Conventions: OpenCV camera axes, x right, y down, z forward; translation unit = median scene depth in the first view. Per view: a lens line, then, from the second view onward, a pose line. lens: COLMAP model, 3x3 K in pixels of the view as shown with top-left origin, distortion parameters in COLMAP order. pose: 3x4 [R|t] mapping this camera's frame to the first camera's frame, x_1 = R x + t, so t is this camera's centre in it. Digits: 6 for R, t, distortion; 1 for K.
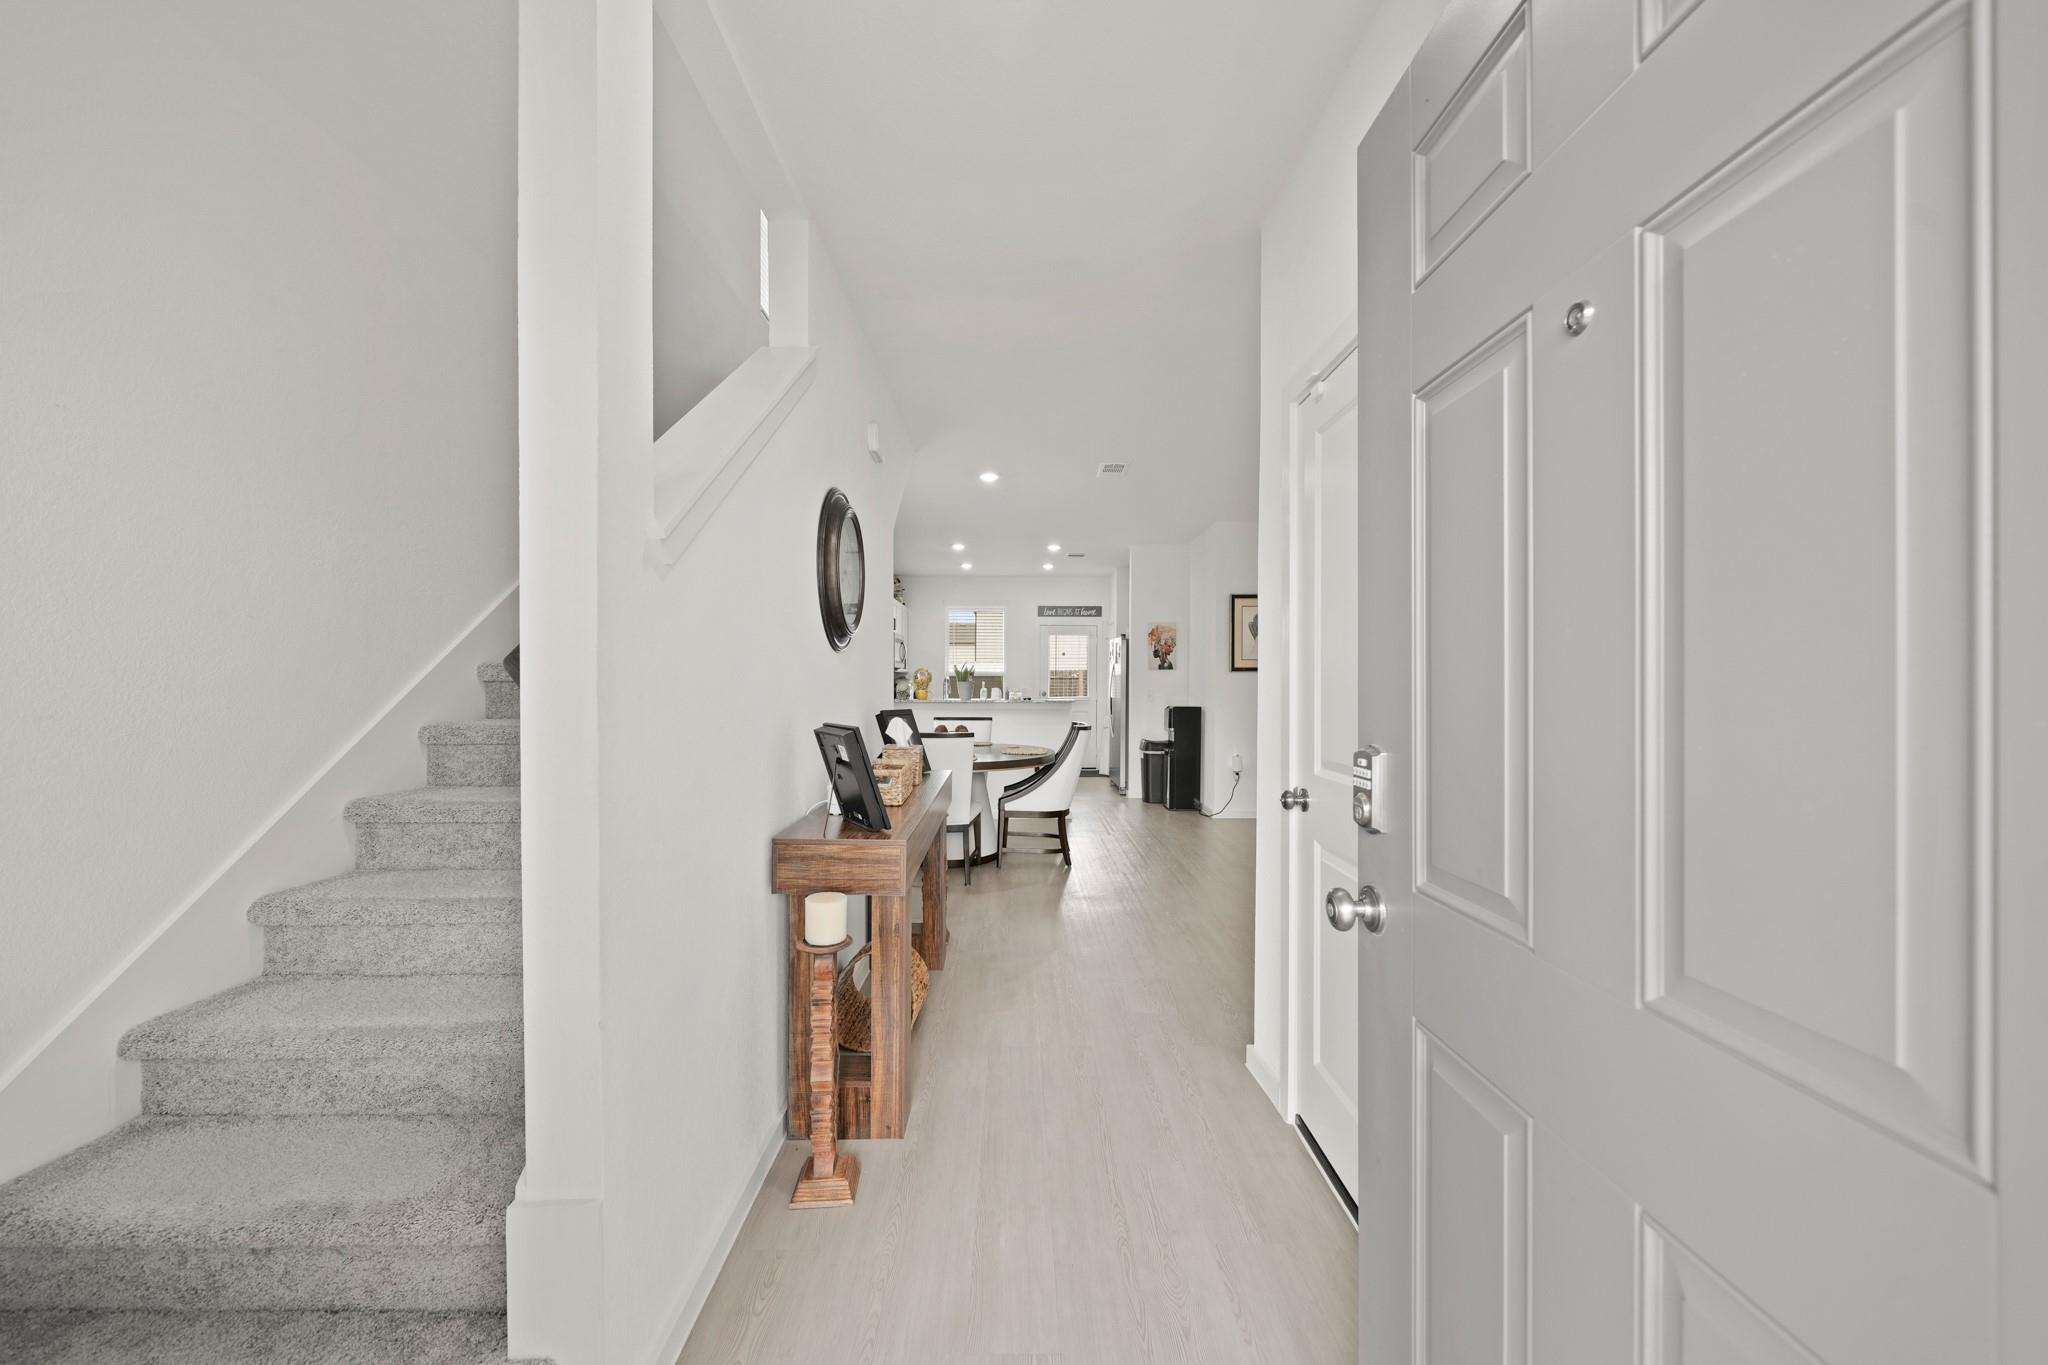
lens RADIAL K [[764.0, 0, 1015.6], [0, 764.0, 682.7], [0, 0, 1]] dist [-0.002587, -0.000205]
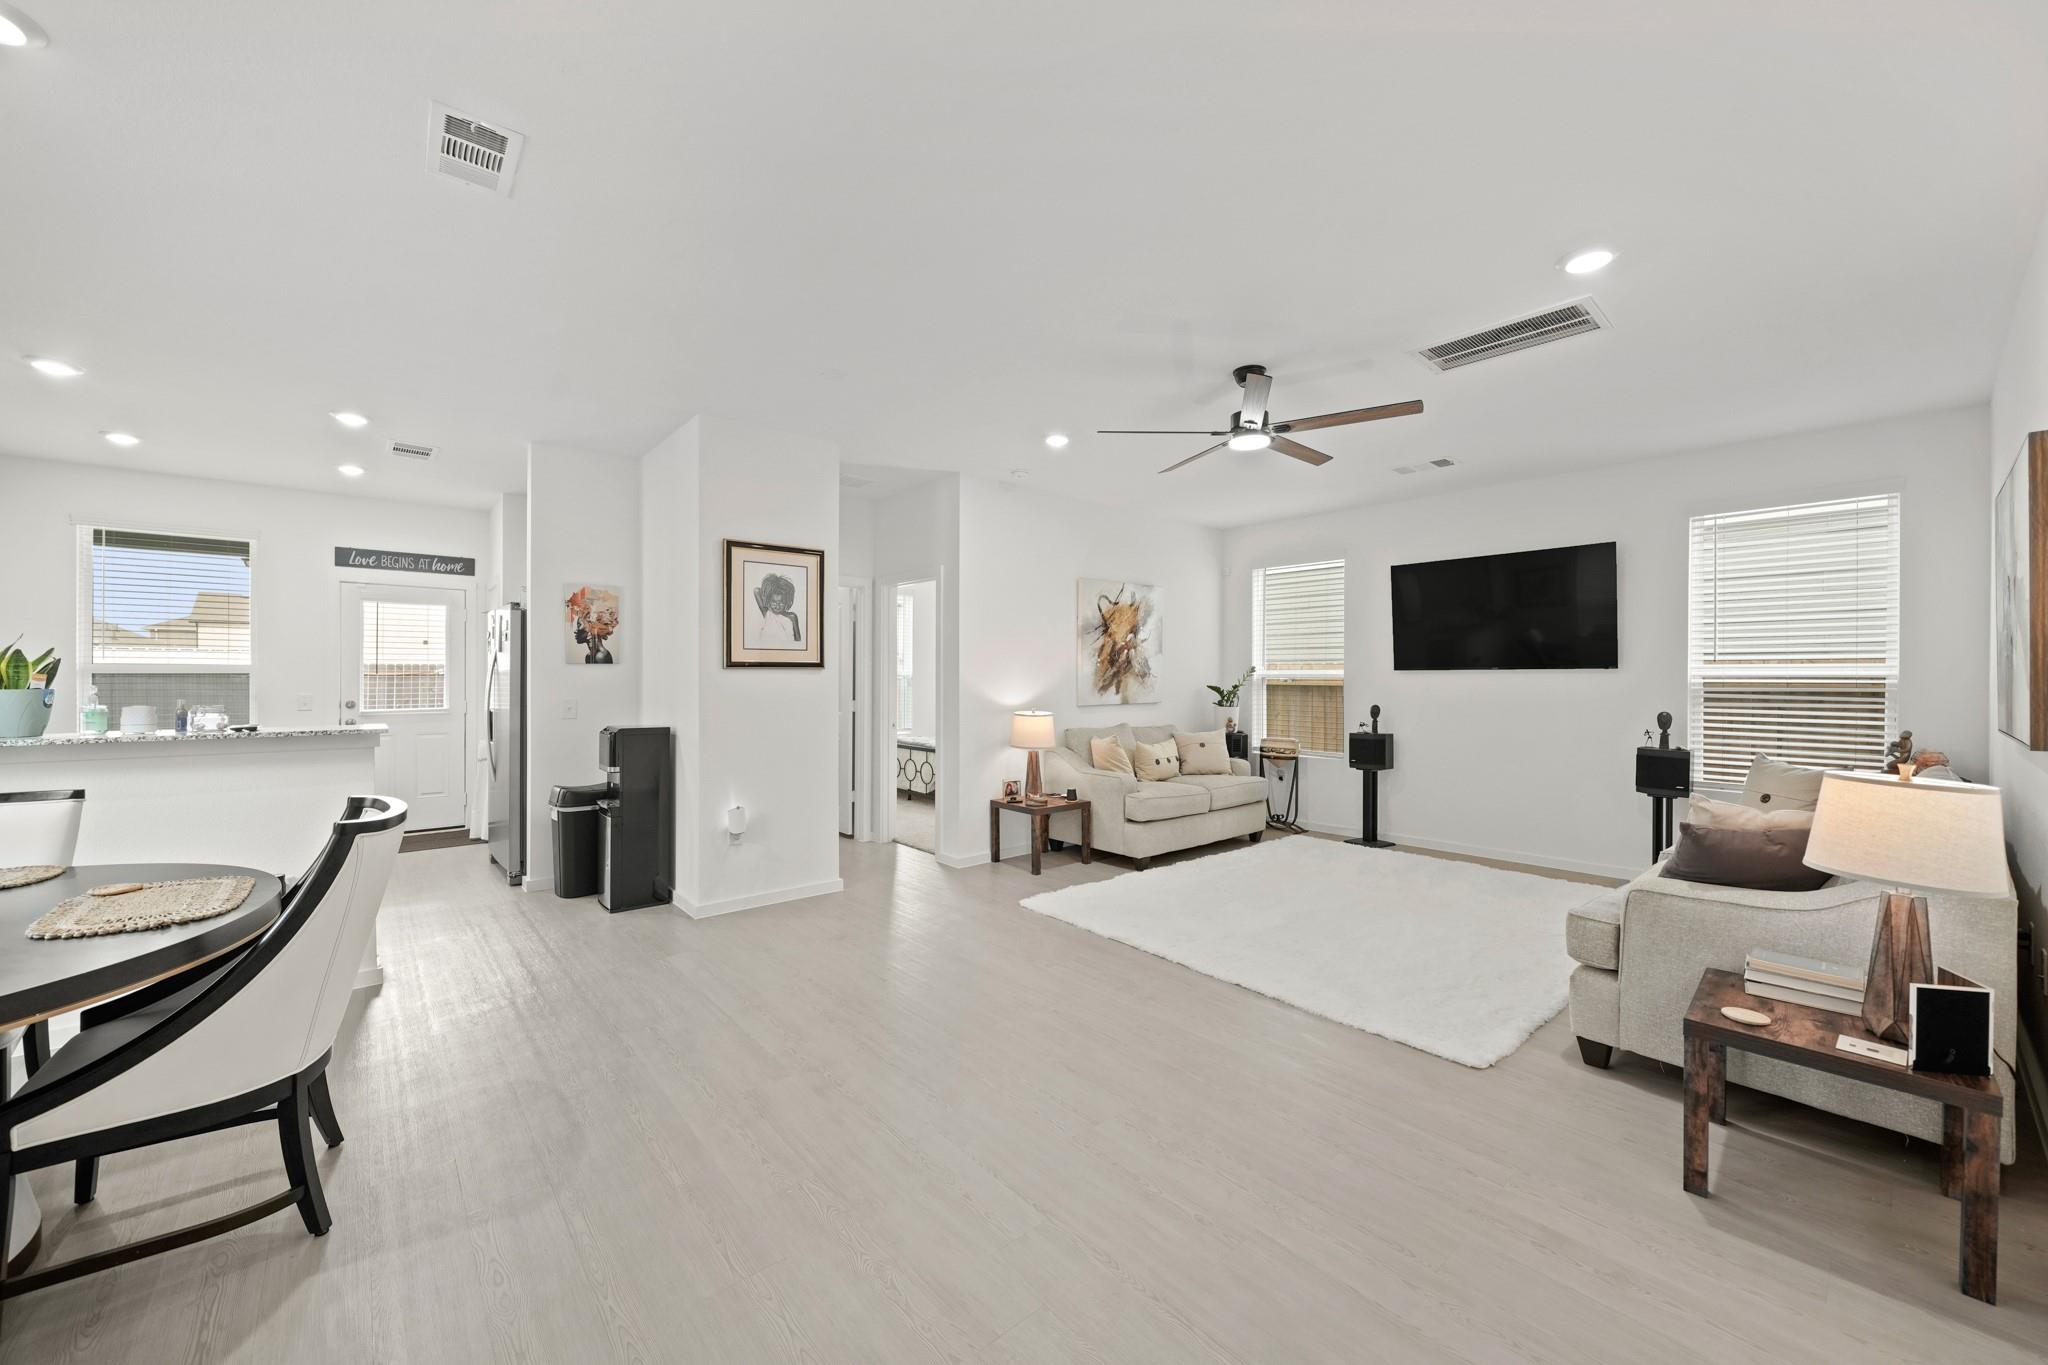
lens RADIAL K [[764.0, 0, 1015.6], [0, 764.0, 682.7], [0, 0, 1]] dist [-0.002587, -0.000205]
pose [[0.755023, -0.004863, 0.655680, 0.051530], [0.000821, 0.999979, 0.006471, -0.006062], [-0.655697, -0.004347, 0.755011, 0.338070]]
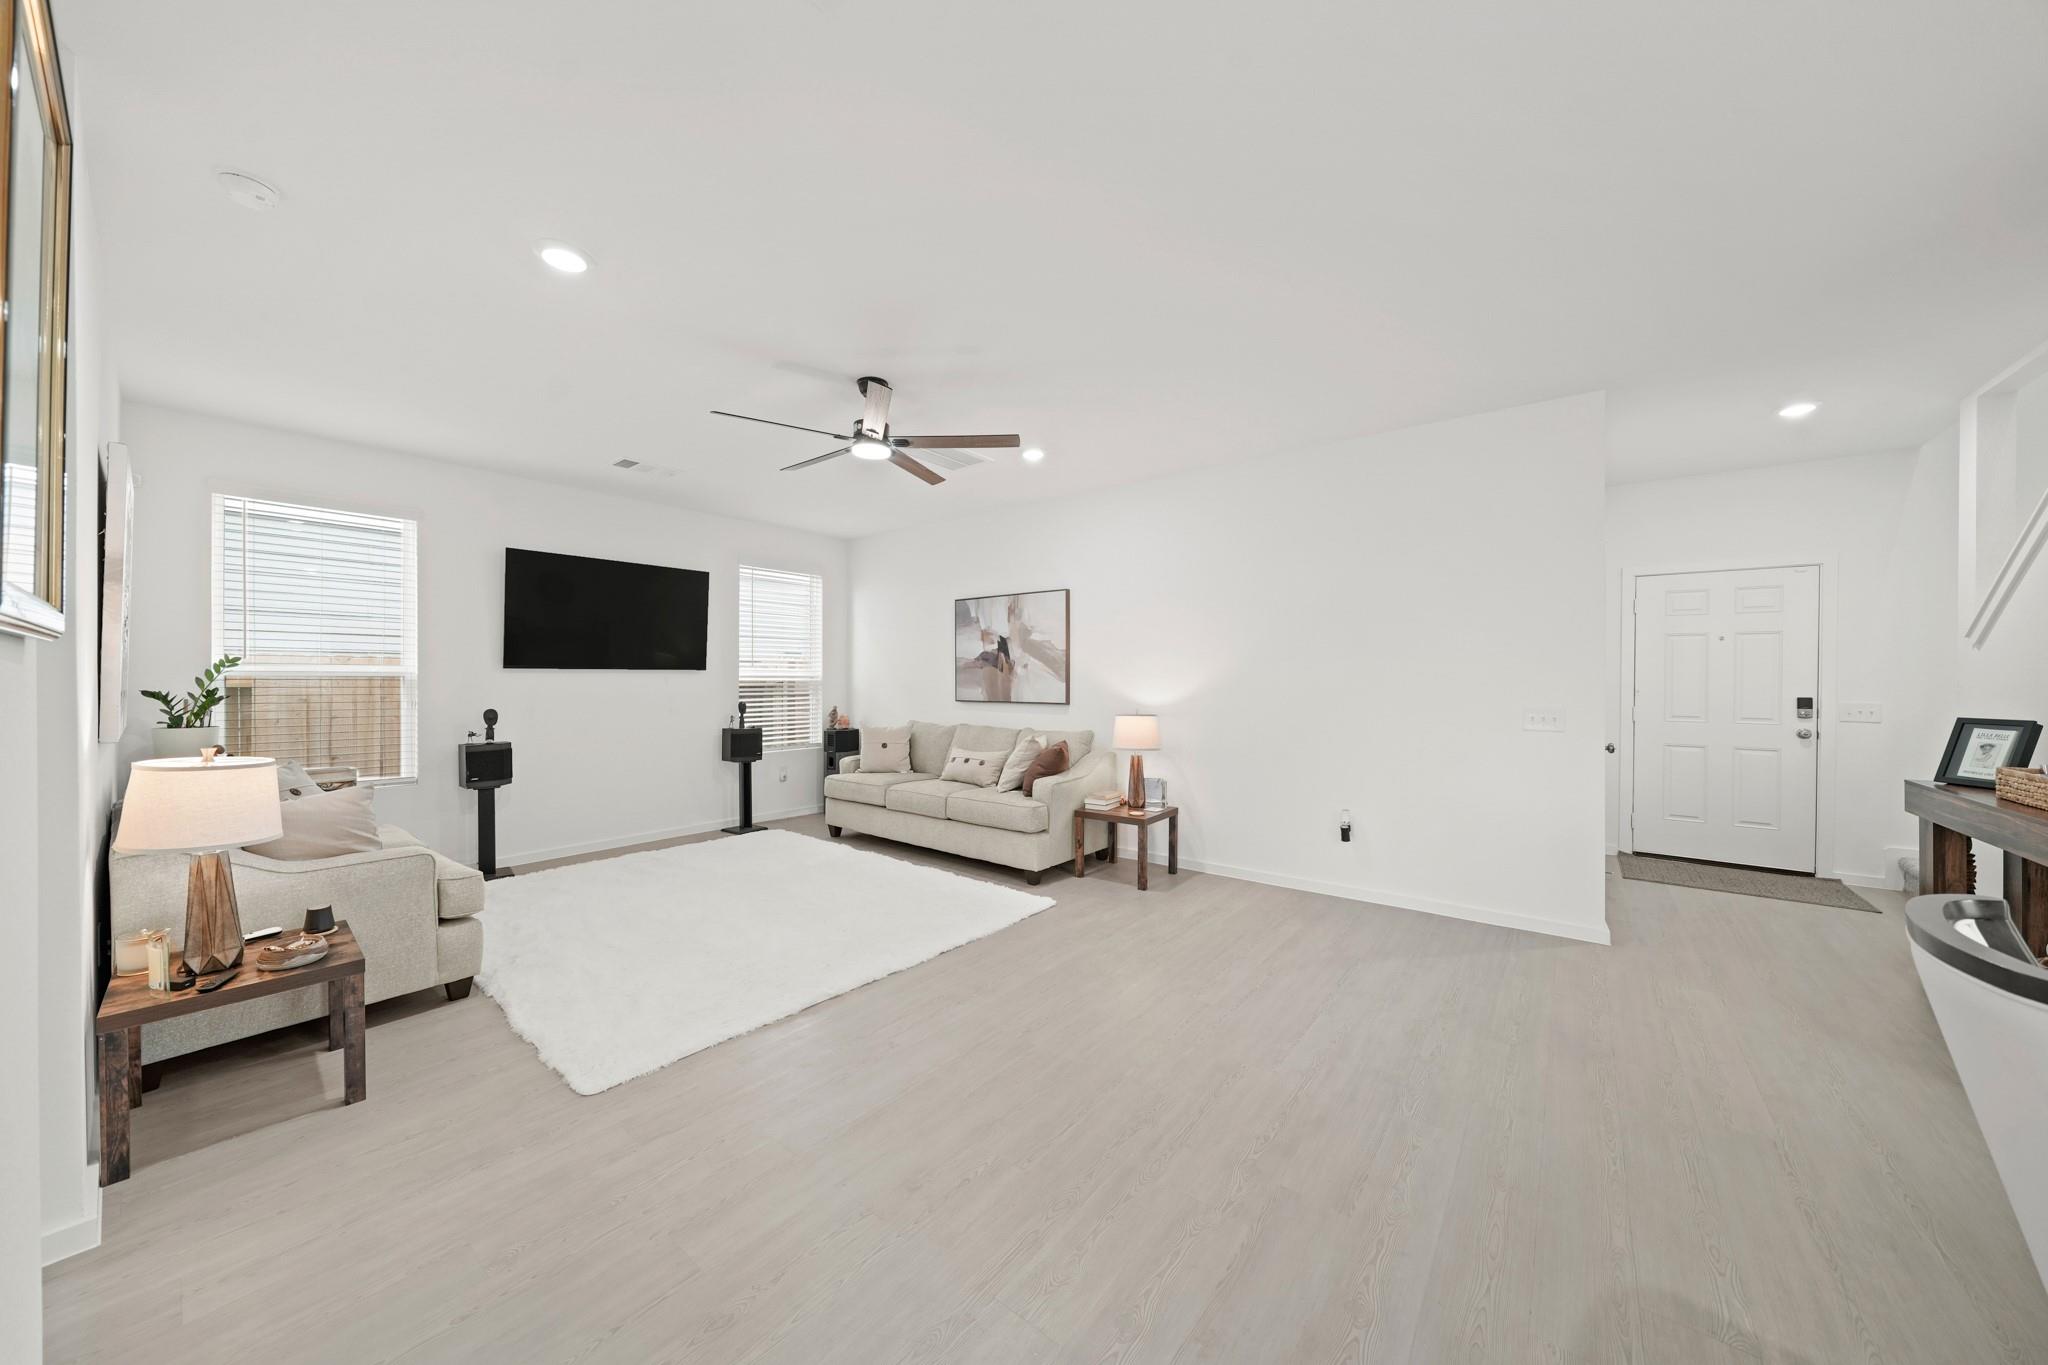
lens RADIAL K [[698.9, 0, 1016.3], [0, 698.9, 683.9], [0, 0, 1]] dist [-0.004797, 0.000093]
pose [[-0.783471, -0.008892, 0.621365, 0.112482], [-0.003221, 0.999942, 0.010249, -0.007183], [-0.621420, 0.006028, -0.783454, 0.843827]]
